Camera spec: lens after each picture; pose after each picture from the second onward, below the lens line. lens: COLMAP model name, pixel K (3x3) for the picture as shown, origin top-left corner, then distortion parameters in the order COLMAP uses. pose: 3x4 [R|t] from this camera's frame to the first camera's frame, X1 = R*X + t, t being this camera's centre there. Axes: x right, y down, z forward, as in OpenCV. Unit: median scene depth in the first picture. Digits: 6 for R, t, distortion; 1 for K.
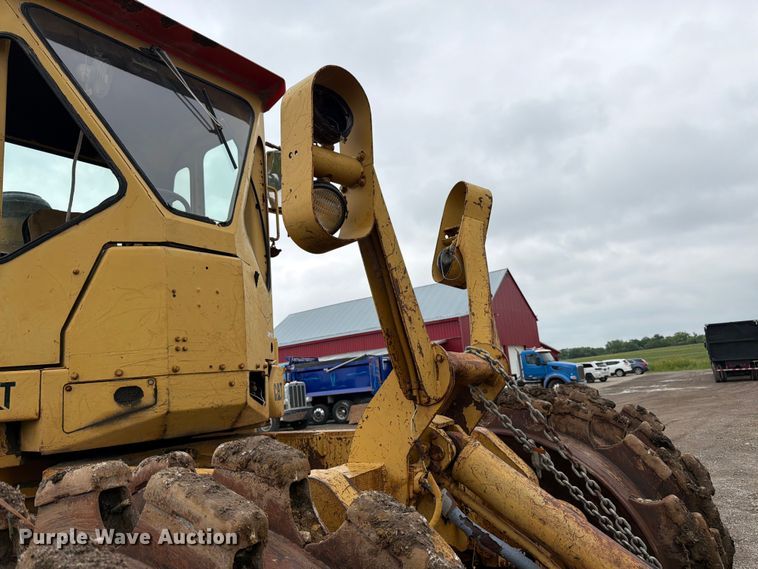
lens RADIAL K [[536.0, 0, 384.9], [0, 536.0, 294.5], [0, 0, 1]] dist [0.034953, -0.044092]
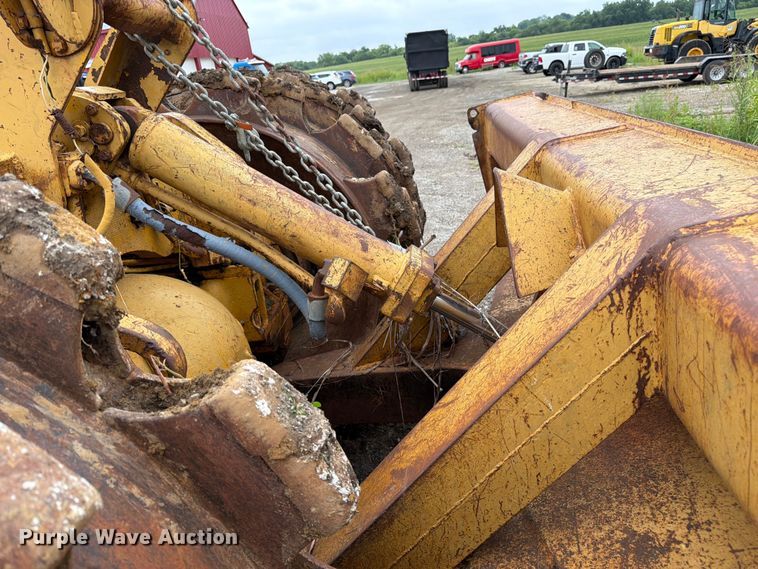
lens RADIAL K [[536.0, 0, 385.5], [0, 536.0, 276.7], [0, 0, 1]] dist [0.034953, -0.044092]
pose [[0.875809, -0.186106, 0.445335, 0.056396], [-0.038857, 0.892490, 0.449390, 0.098570], [-0.481091, -0.410884, 0.774420, 0.145877]]
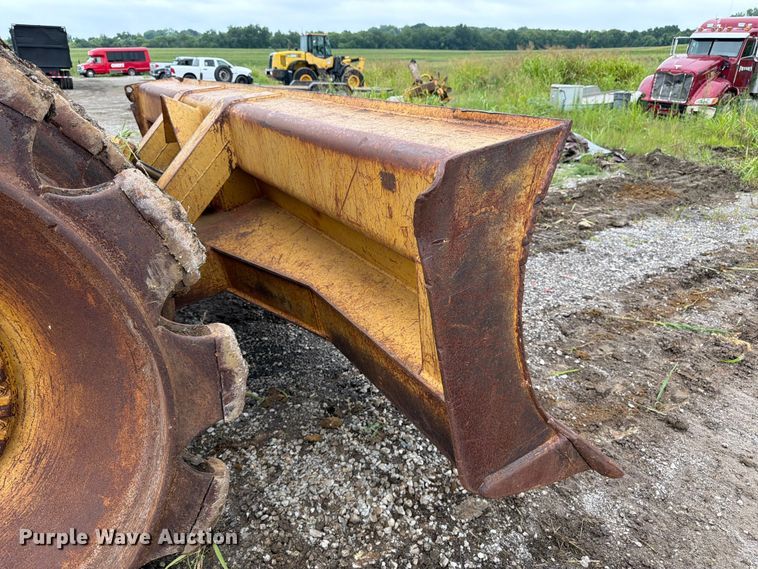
lens RADIAL K [[536.0, 0, 383.4], [0, 536.0, 283.3], [0, 0, 1]] dist [0.034953, -0.044092]
pose [[0.438550, -0.261525, 0.859813, -0.494616], [-0.176184, 0.913139, 0.367608, 0.105065], [-0.881268, -0.312700, 0.354380, -0.417142]]
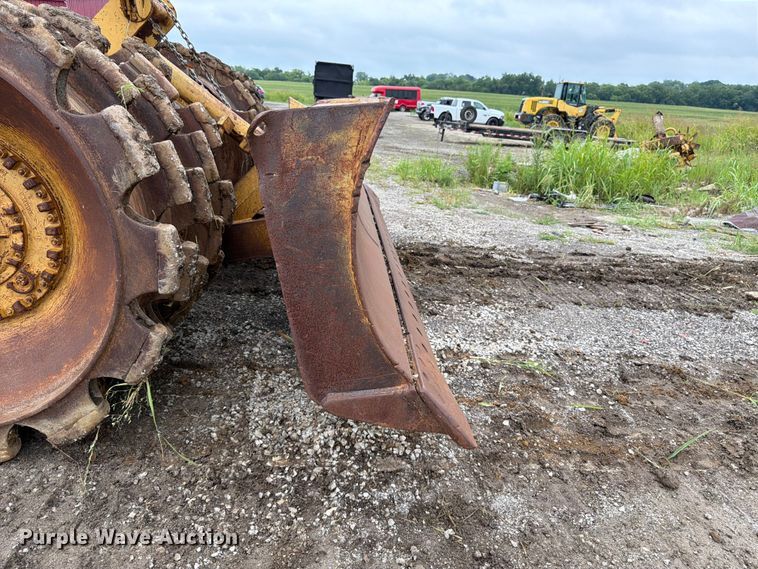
lens RADIAL K [[536.0, 0, 391.8], [0, 536.0, 287.6], [0, 0, 1]] dist [0.034953, -0.044092]
pose [[0.774935, -0.073423, 0.627762, -0.348503], [-0.228214, 0.893718, 0.386246, 0.074272], [-0.589401, -0.442580, 0.675817, -0.888766]]
